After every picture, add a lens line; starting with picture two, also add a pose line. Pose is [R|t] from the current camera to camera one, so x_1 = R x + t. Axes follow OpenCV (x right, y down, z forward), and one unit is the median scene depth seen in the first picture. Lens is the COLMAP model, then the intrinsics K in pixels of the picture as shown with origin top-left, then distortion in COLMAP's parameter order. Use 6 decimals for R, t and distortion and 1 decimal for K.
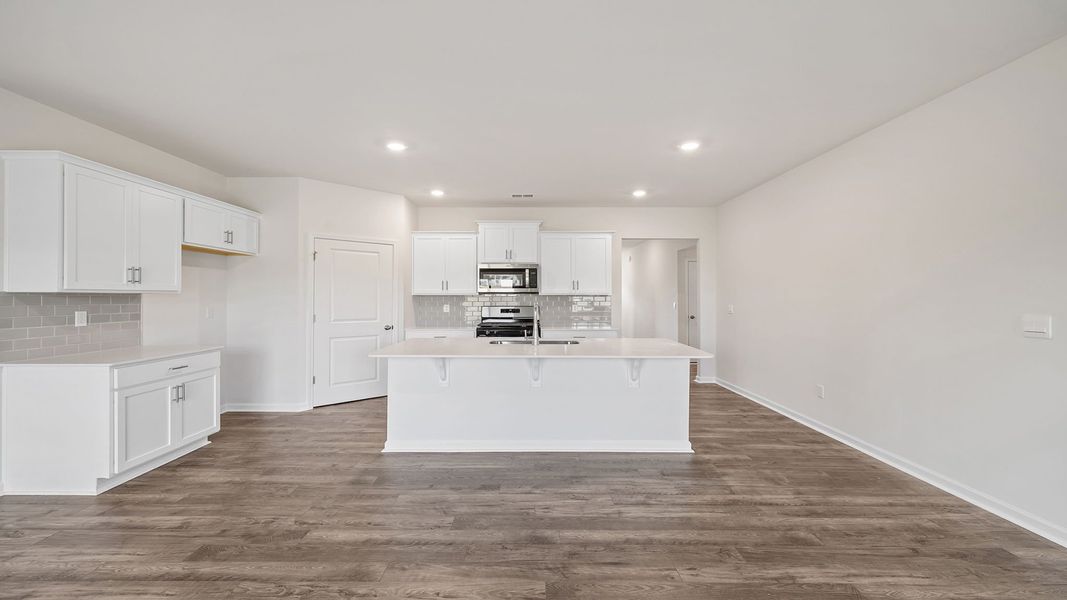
lens RADIAL K [[456.5, 0, 531.4], [0, 456.5, 297.6], [0, 0, 1]] dist [0.009215, 0.000045]
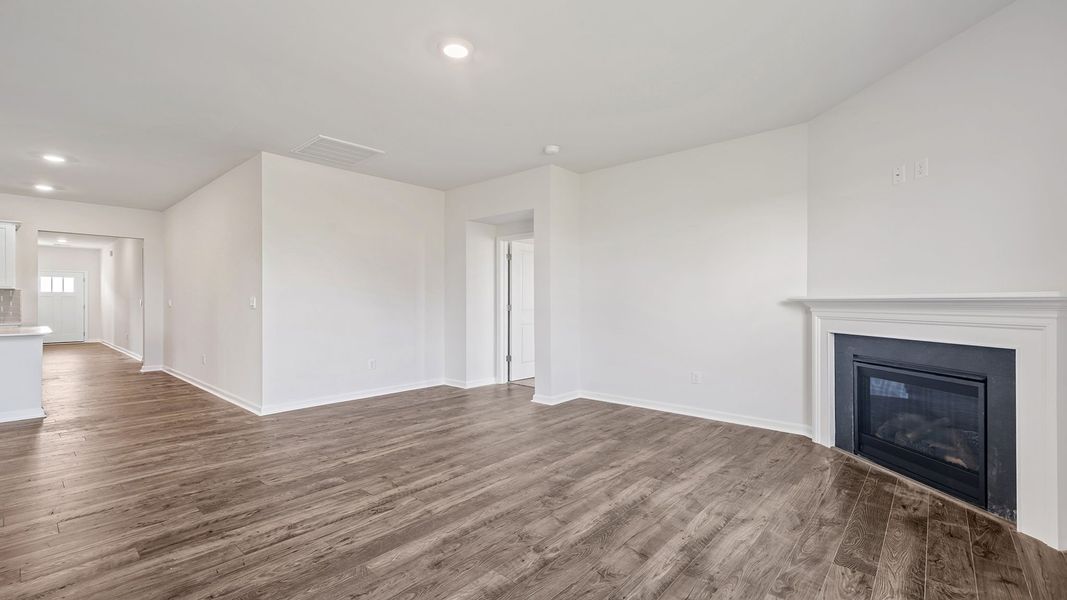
lens RADIAL K [[456.5, 0, 534.5], [0, 456.5, 299.2], [0, 0, 1]] dist [0.009215, 0.000045]
pose [[0.662356, 0.001065, 0.749189, 0.256137], [0.002939, 0.999988, -0.004020, 0.032729], [-0.749184, 0.004865, 0.662344, -0.635407]]
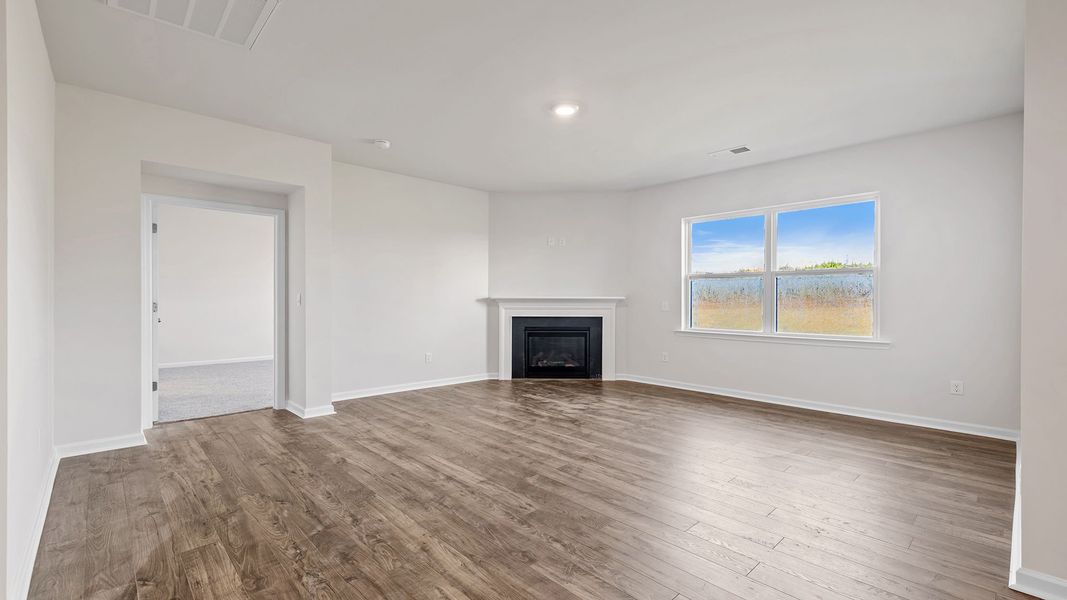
lens RADIAL K [[456.5, 0, 529.4], [0, 456.5, 300.7], [0, 0, 1]] dist [0.009215, 0.000045]
pose [[-0.679747, -0.004723, 0.733431, 0.092422], [-0.003885, 0.999988, 0.002840, 0.034743], [-0.733436, -0.000919, -0.679758, 0.449647]]
